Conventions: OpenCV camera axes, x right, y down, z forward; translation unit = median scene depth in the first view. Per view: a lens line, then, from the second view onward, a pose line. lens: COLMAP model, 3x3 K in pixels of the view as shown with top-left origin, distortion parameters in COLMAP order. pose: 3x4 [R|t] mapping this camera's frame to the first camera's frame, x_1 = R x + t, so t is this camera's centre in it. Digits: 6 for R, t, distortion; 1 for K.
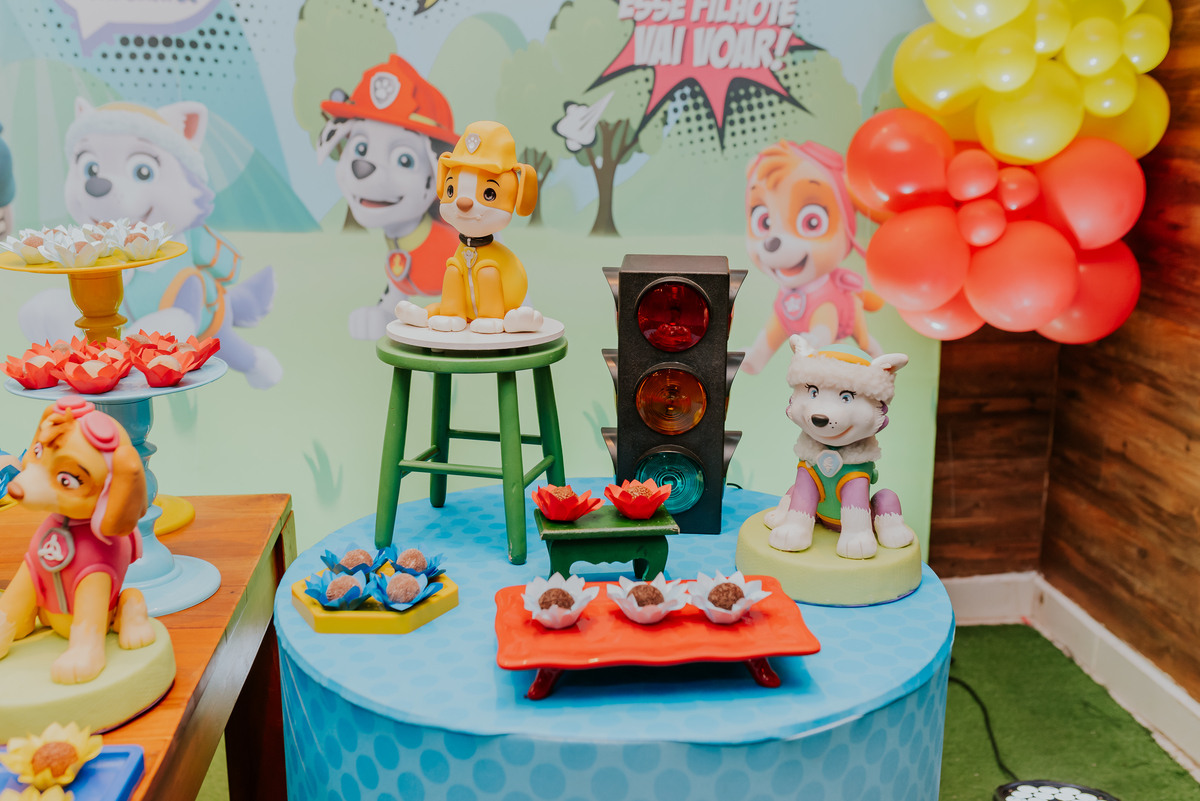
lens RADIAL K [[1167.8, 0, 606.7], [0, 1167.8, 399.4], [0, 0, 1]] dist [0.000283, 0.004730]
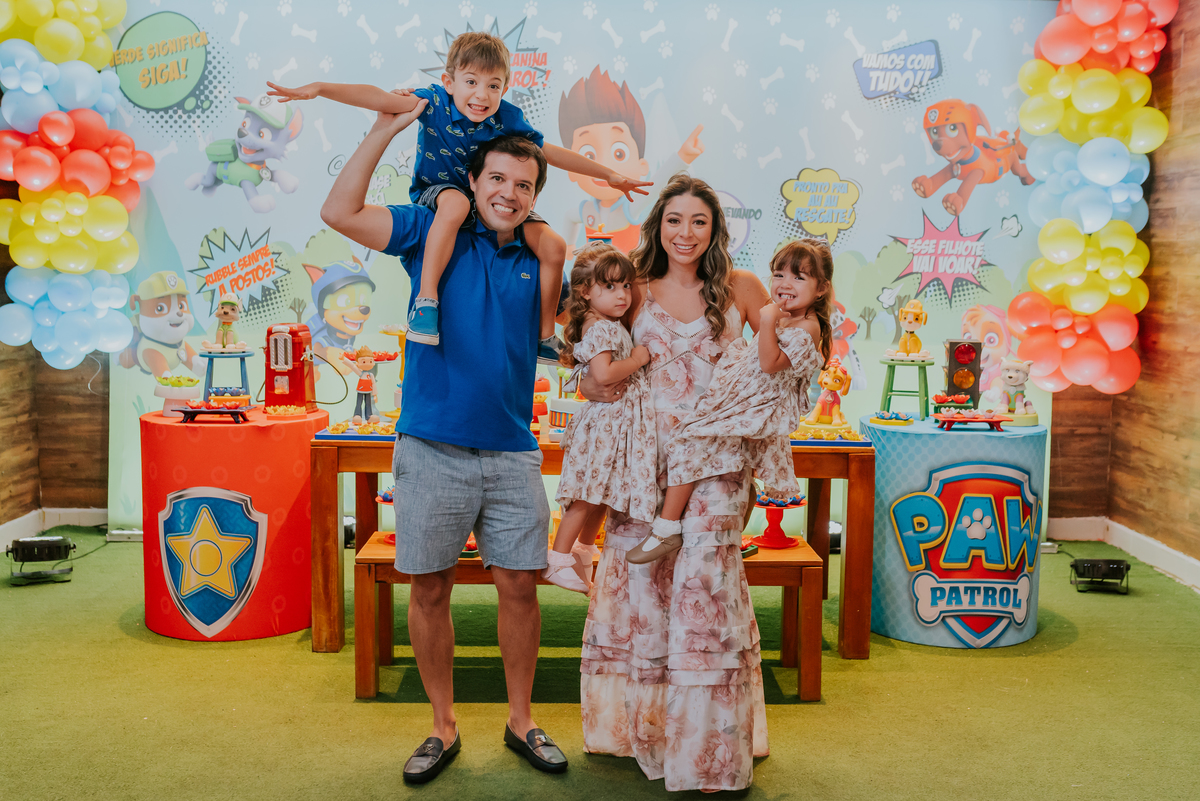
lens RADIAL K [[1208.1, 0, 604.4], [0, 1208.1, 400.9], [0, 0, 1]] dist [-0.000087, 0.007305]
pose [[0.995060, 0.015178, -0.098103, -0.346840], [-0.028033, 0.990983, -0.131019, 0.300001], [0.095230, 0.133122, 0.986514, -1.396017]]
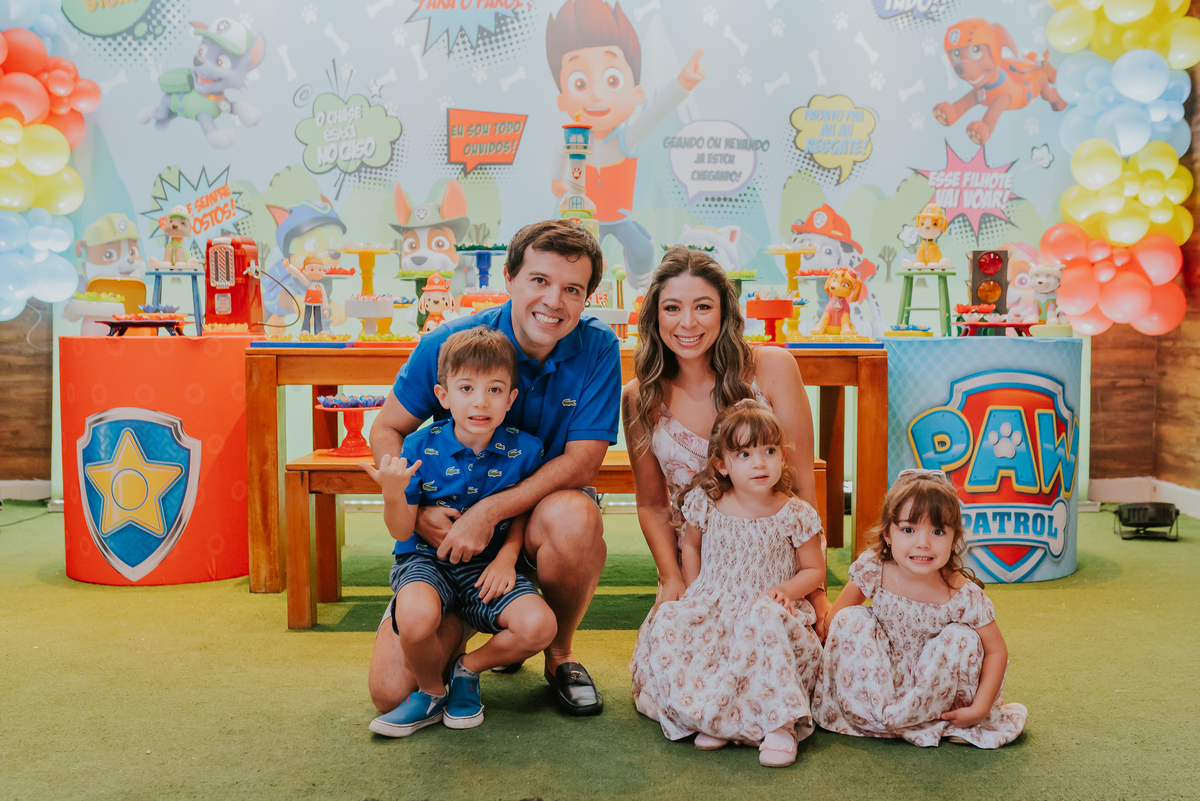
lens RADIAL K [[1238.4, 0, 653.3], [0, 1238.4, 424.3], [0, 0, 1]] dist [0.004166, -0.008437]
pose [[0.996034, 0.000240, -0.088979, -0.287046], [-0.014509, 0.987051, -0.159751, 0.470840], [0.087788, 0.160409, 0.983139, -1.198692]]
